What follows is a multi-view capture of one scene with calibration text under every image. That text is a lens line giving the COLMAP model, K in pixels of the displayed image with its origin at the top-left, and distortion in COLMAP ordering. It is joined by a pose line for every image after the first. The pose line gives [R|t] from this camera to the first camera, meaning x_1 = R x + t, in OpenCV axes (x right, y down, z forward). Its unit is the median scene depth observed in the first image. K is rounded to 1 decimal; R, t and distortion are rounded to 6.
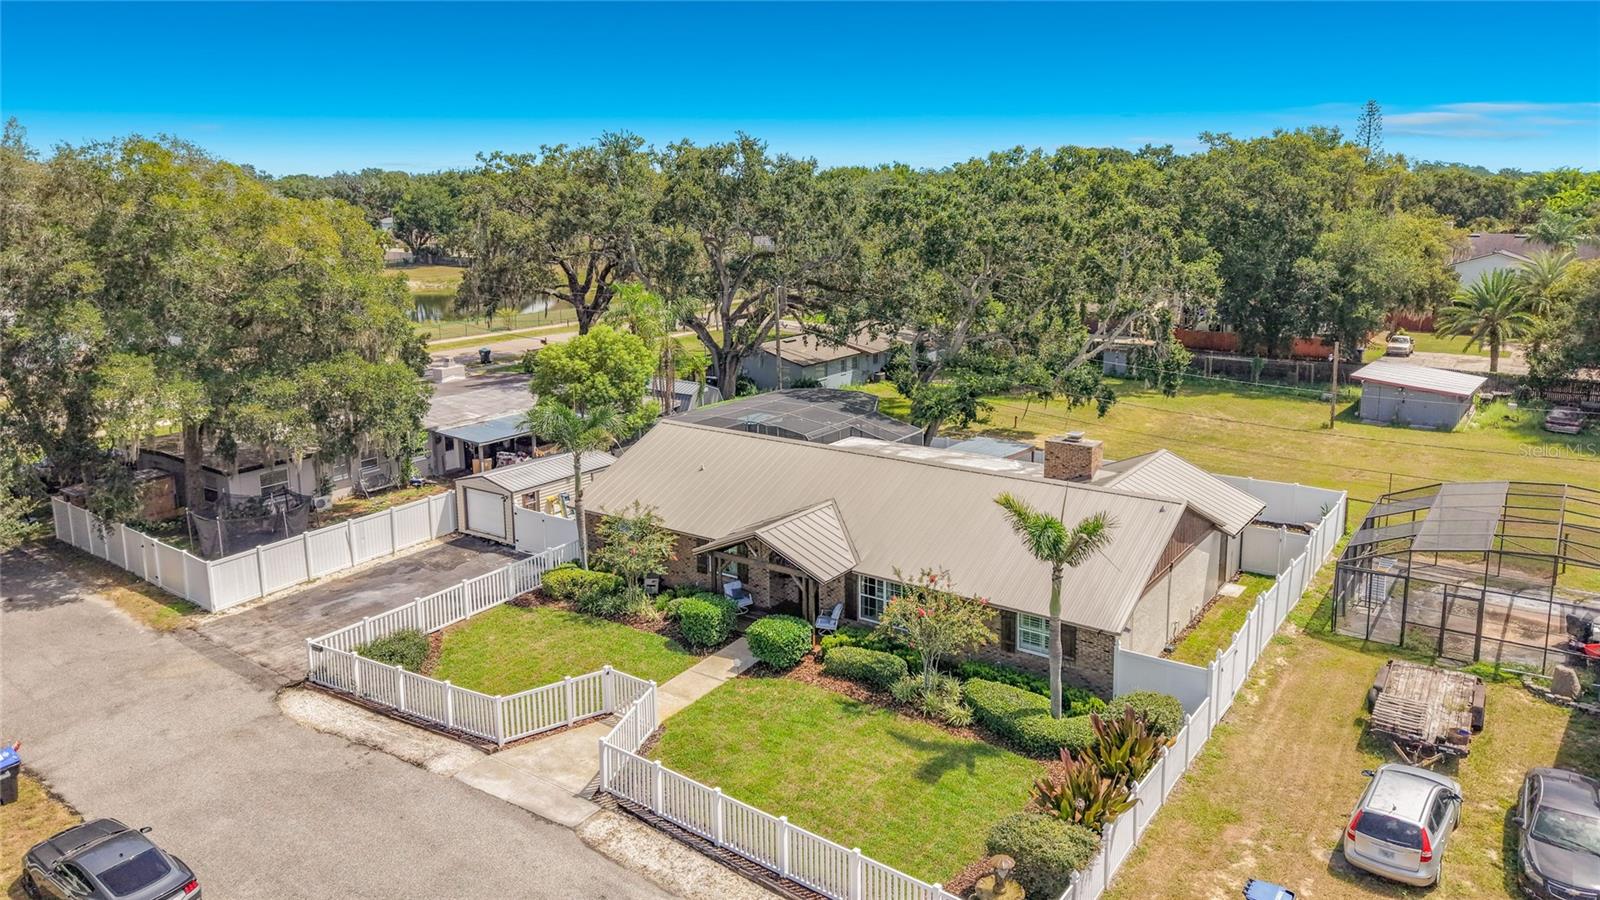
lens RADIAL K [[1088.5, 0, 799.1], [0, 1088.5, 377.9], [0, 0, 1]] dist [0.017788, -0.019433]
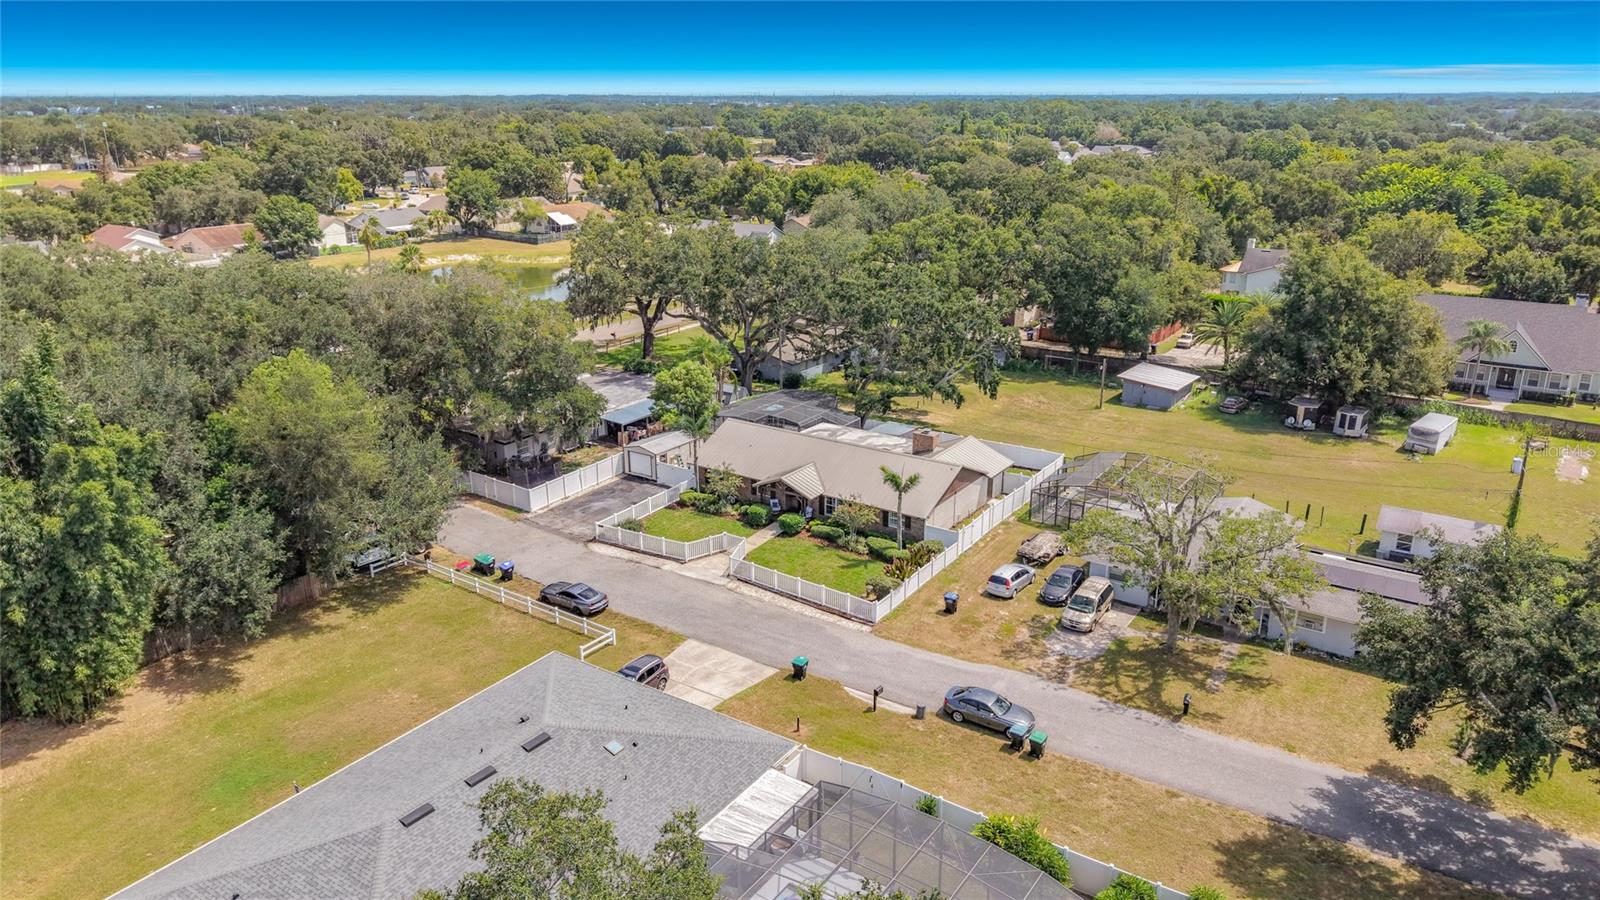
lens RADIAL K [[1088.5, 0, 804.6], [0, 1088.5, 450.8], [0, 0, 1]] dist [0.017788, -0.019433]
pose [[0.999459, 0.000936, 0.032869, -0.068865], [-0.005807, 0.988907, 0.148425, -0.273414], [-0.032365, -0.148535, 0.988377, -1.353473]]
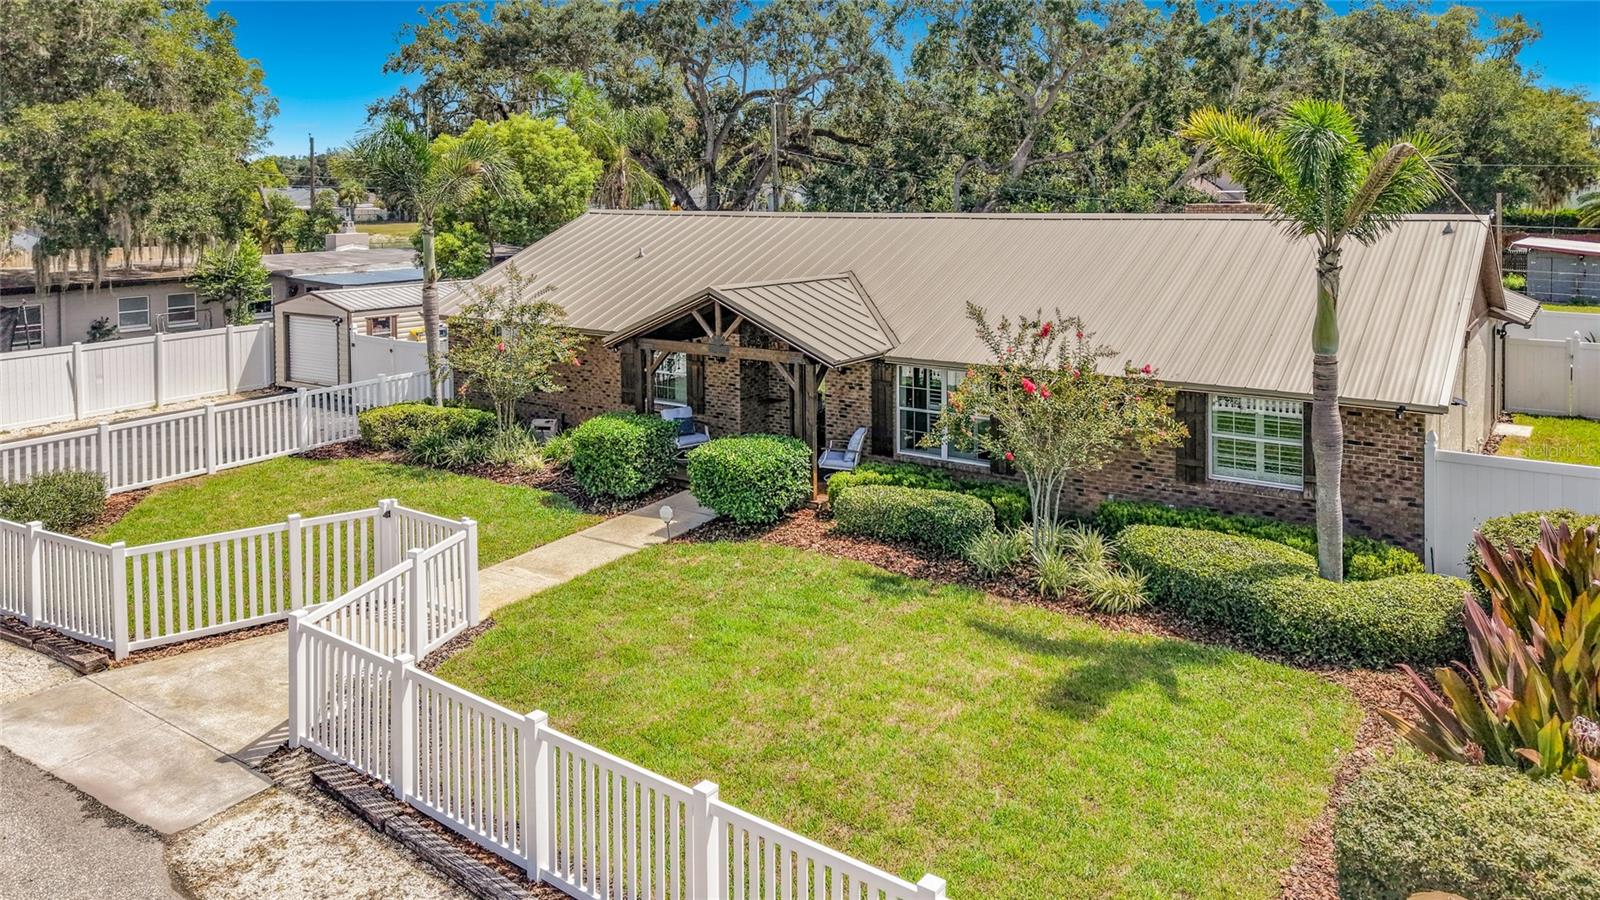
lens RADIAL K [[1088.5, 0, 841.1], [0, 1088.5, 254.7], [0, 0, 1]] dist [0.017788, -0.019433]
pose [[0.999678, 0.003696, 0.025116, 0.012848], [-0.000436, 0.991697, -0.128593, 0.203222], [-0.025382, 0.128541, 0.991379, 0.461291]]
